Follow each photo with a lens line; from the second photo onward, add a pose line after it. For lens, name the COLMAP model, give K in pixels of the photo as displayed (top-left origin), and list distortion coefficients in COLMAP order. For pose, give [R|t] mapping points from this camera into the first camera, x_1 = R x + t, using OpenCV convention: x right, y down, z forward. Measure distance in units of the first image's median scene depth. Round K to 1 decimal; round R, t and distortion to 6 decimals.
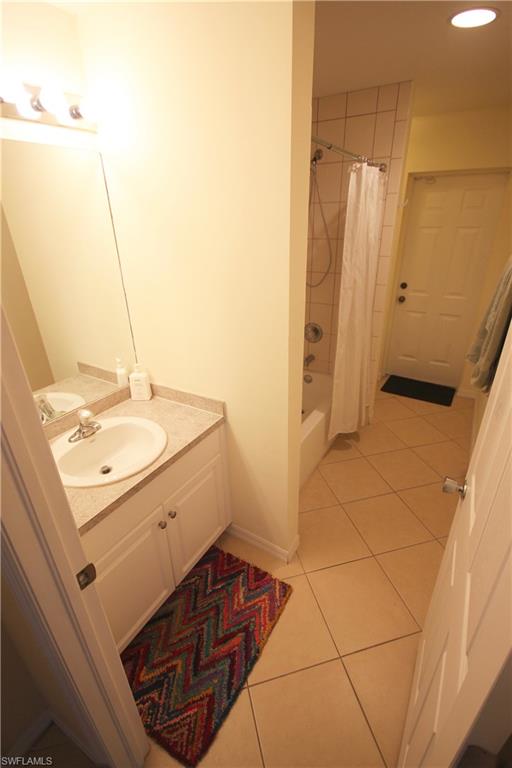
lens RADIAL K [[354.9, 0, 257.6], [0, 354.9, 383.8], [0, 0, 1]] dist [-0.006109, 0.000569]
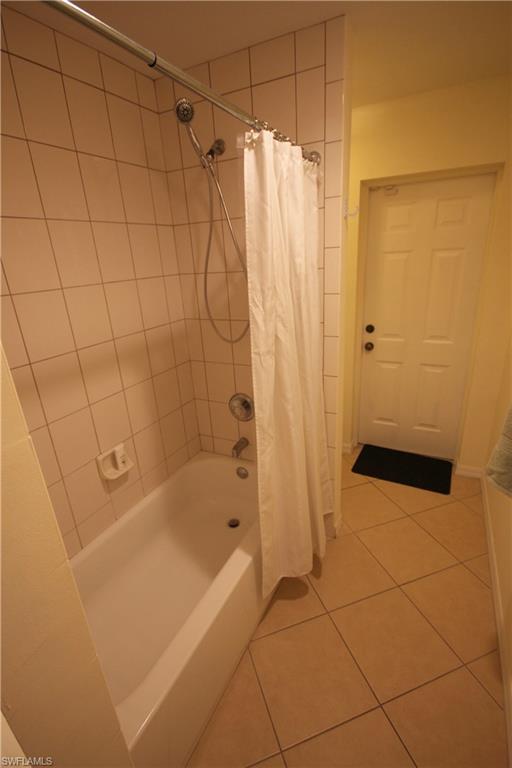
lens RADIAL K [[354.9, 0, 256.1], [0, 354.9, 384.3], [0, 0, 1]] dist [-0.006109, 0.000569]
pose [[0.997412, -0.055891, 0.045224, 0.155444], [0.059984, 0.993678, -0.094897, -0.122662], [-0.039635, 0.097364, 0.994459, 0.324146]]
